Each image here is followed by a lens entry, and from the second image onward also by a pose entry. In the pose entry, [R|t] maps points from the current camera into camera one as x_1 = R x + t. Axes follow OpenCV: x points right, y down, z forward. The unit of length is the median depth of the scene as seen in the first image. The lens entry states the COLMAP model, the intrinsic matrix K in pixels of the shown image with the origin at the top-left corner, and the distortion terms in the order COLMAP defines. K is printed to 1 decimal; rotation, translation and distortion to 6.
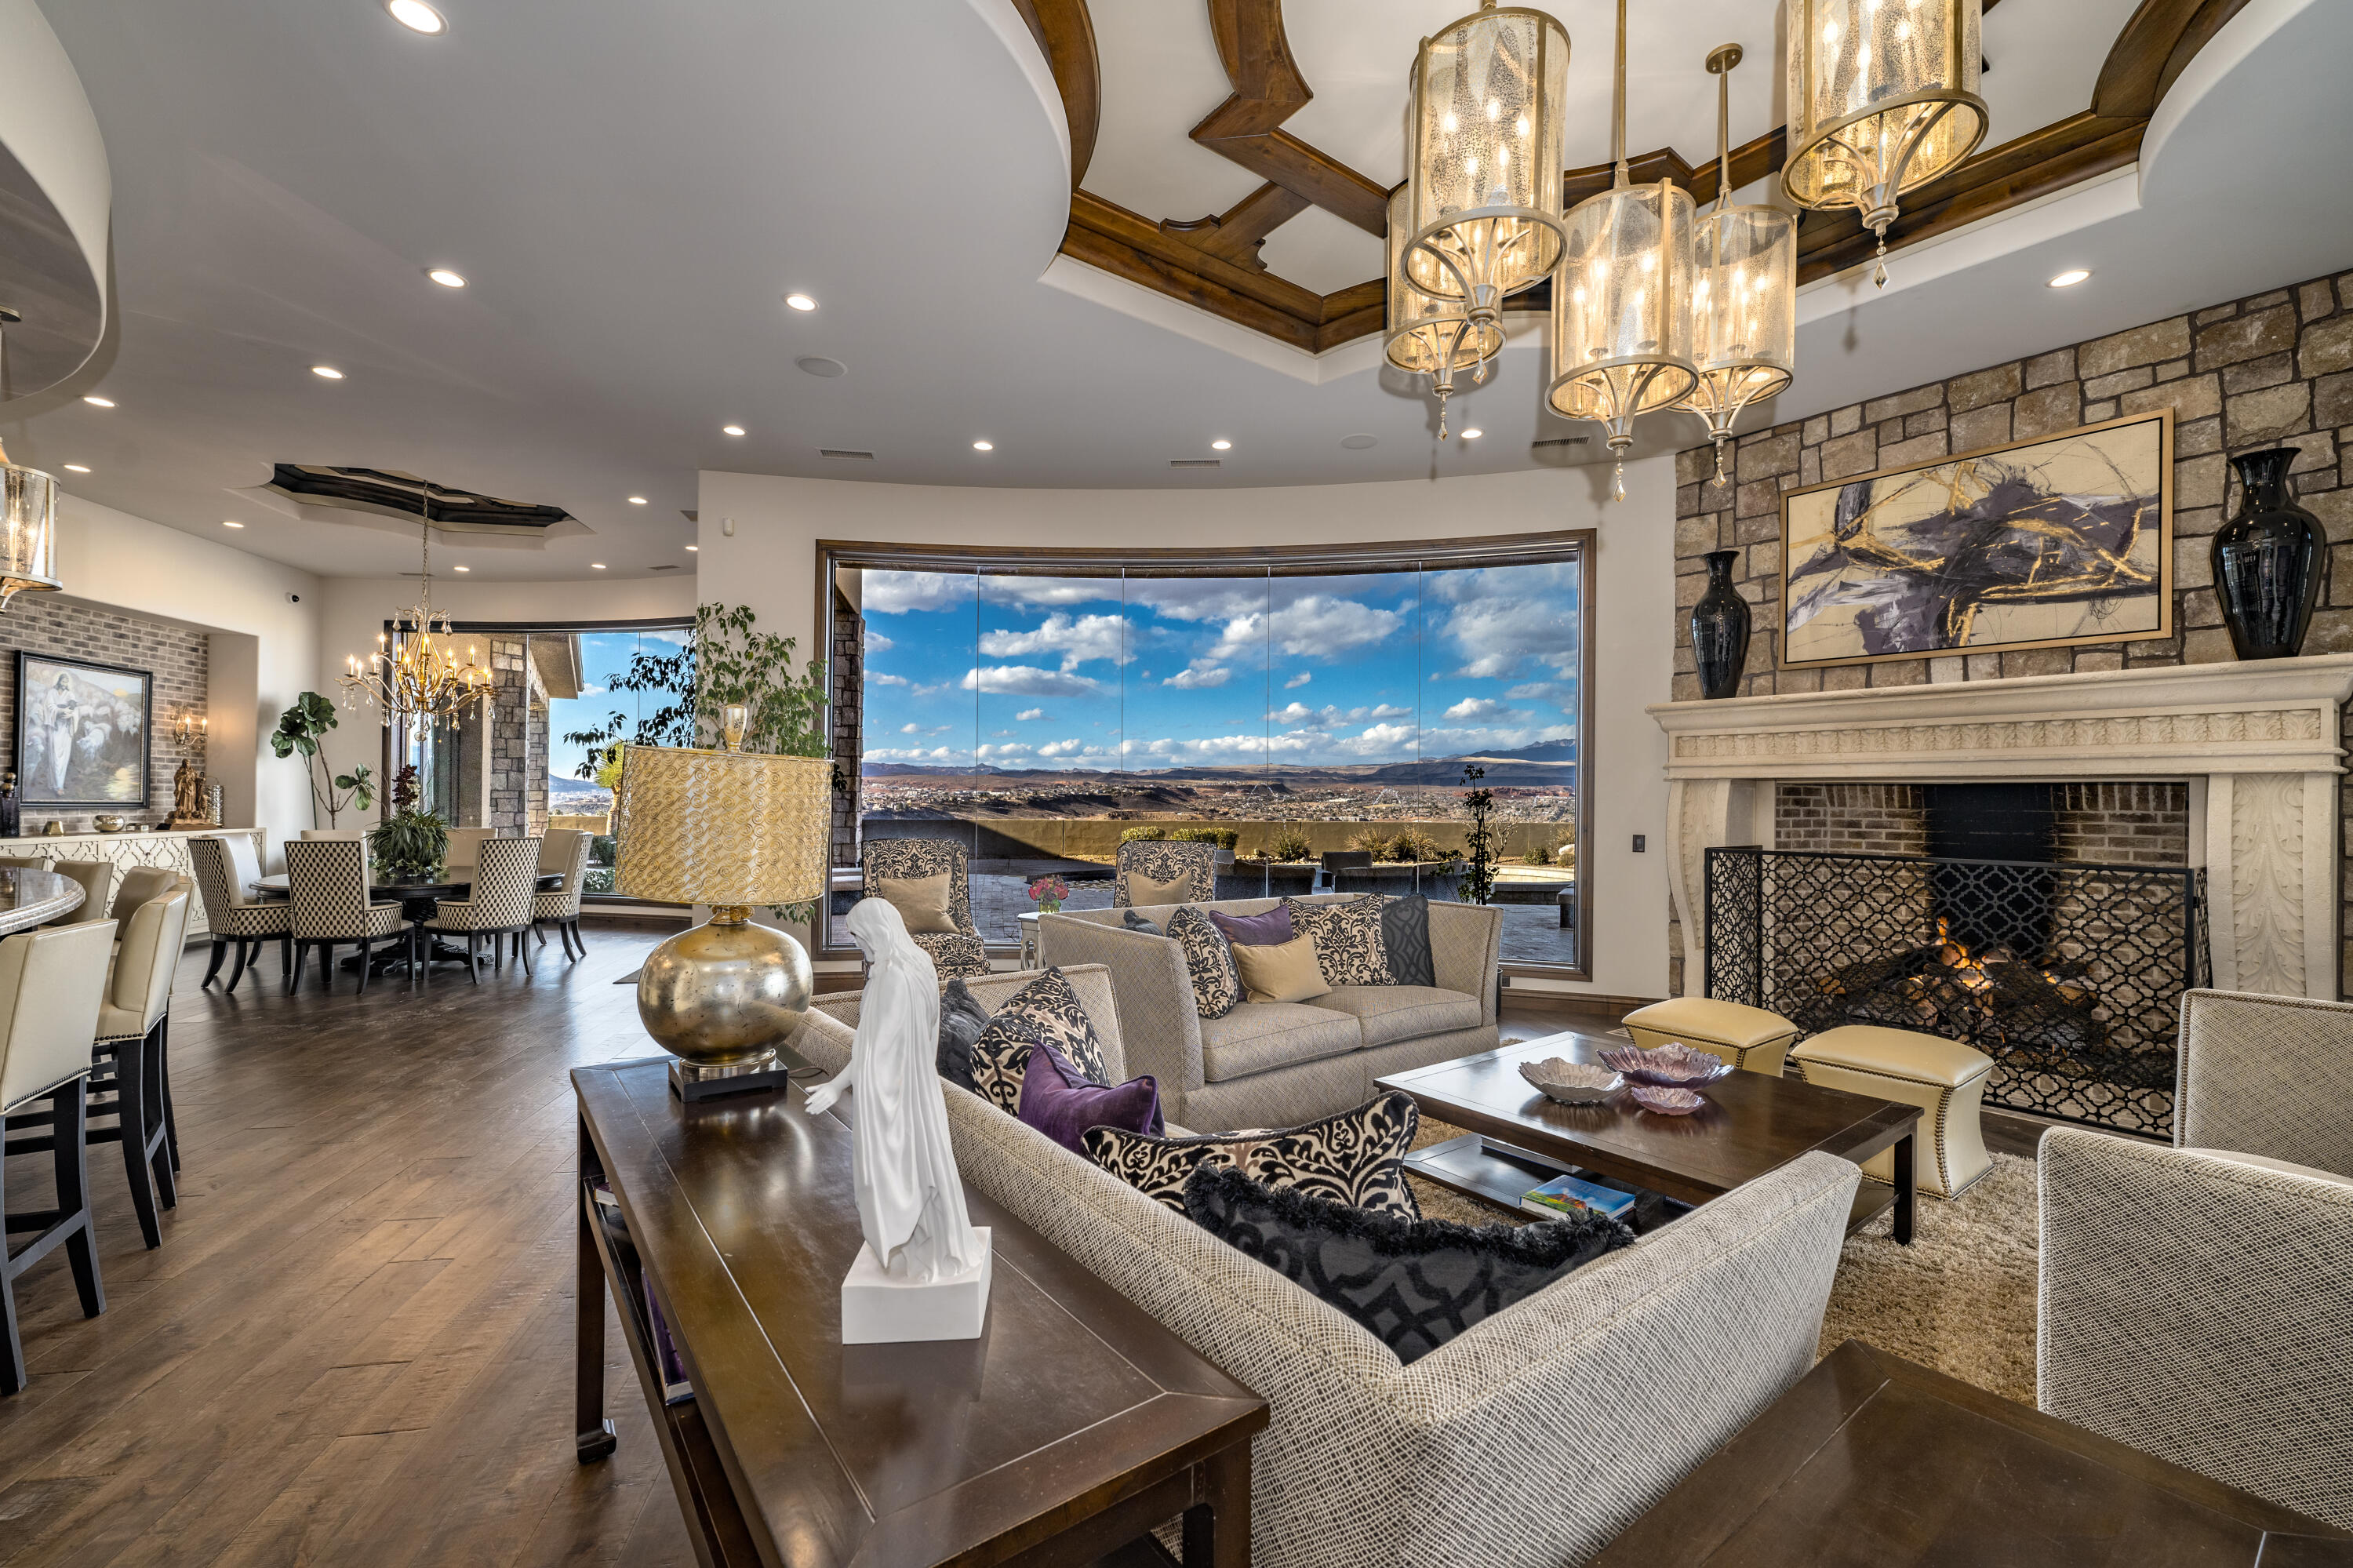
lens RADIAL K [[965.7, 0, 1159.1], [0, 965.7, 795.4], [0, 0, 1]] dist [-0.004950, -0.000119]
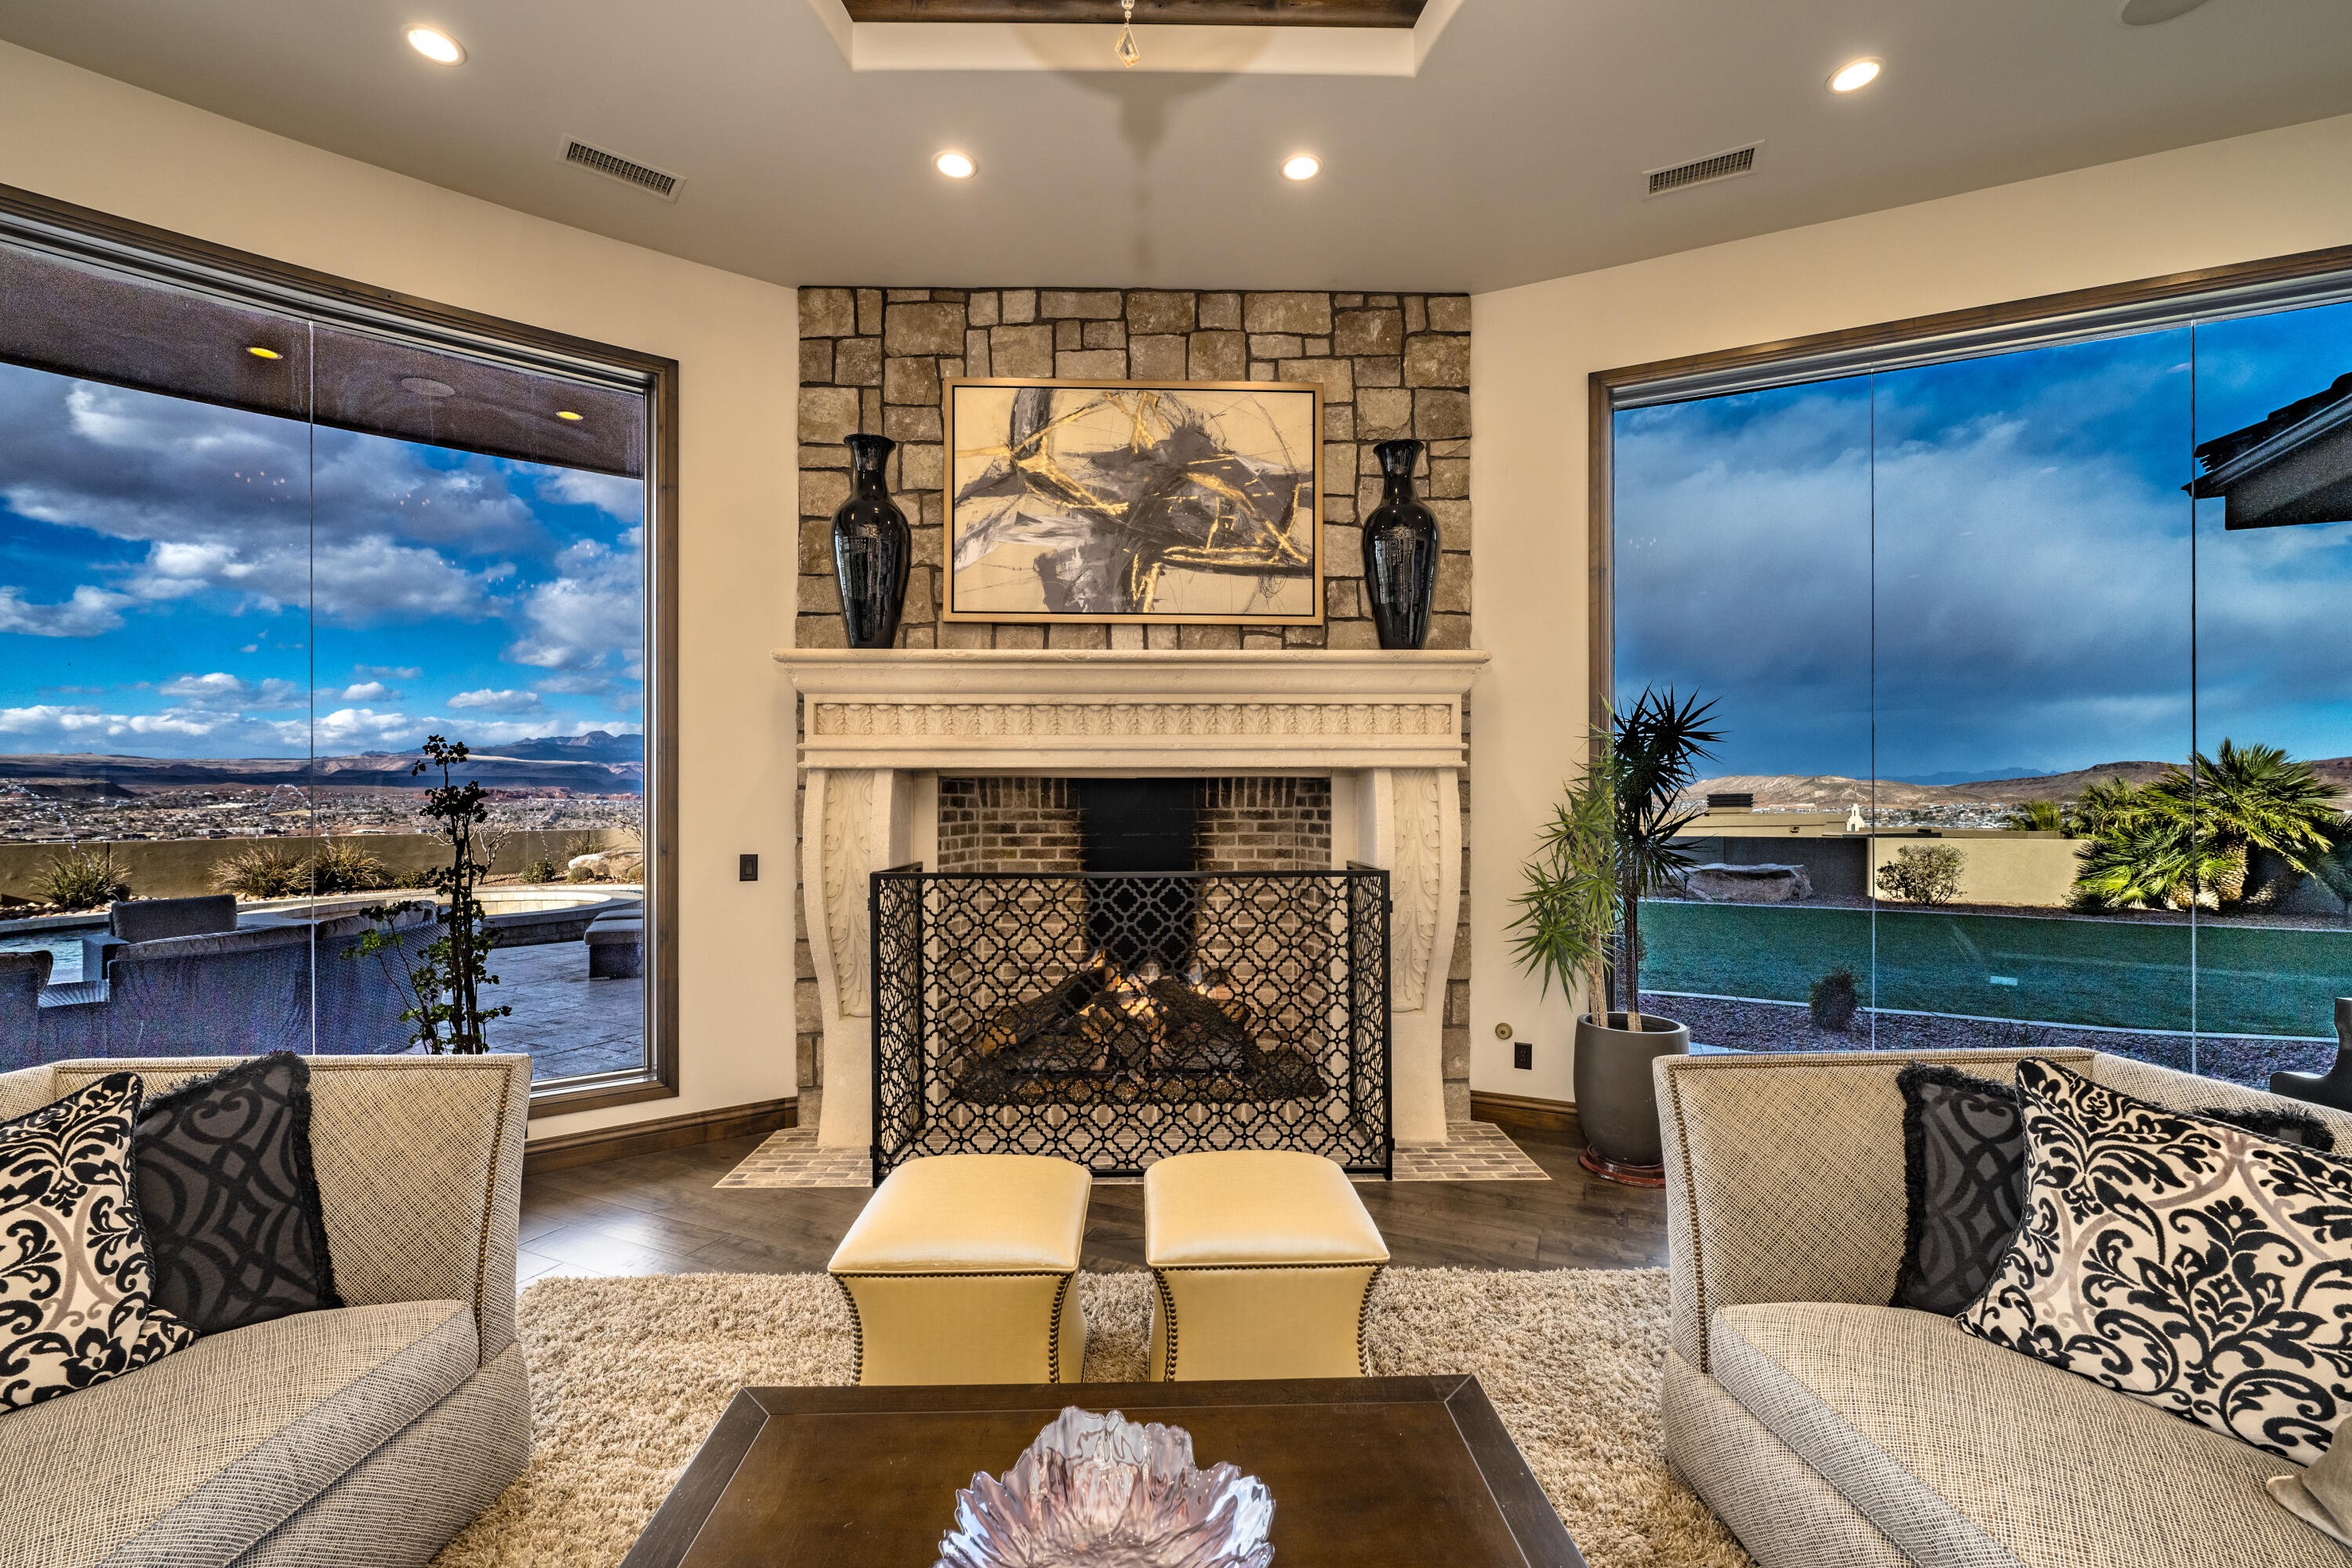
lens RADIAL K [[965.3, 0, 1186.1], [0, 965.3, 805.1], [0, 0, 1]] dist [-0.004950, -0.000119]
pose [[0.564067, -0.011676, 0.825646, 0.153294], [0.004819, 0.999930, 0.010848, 0.002424], [-0.825715, -0.002140, 0.564084, 0.471946]]
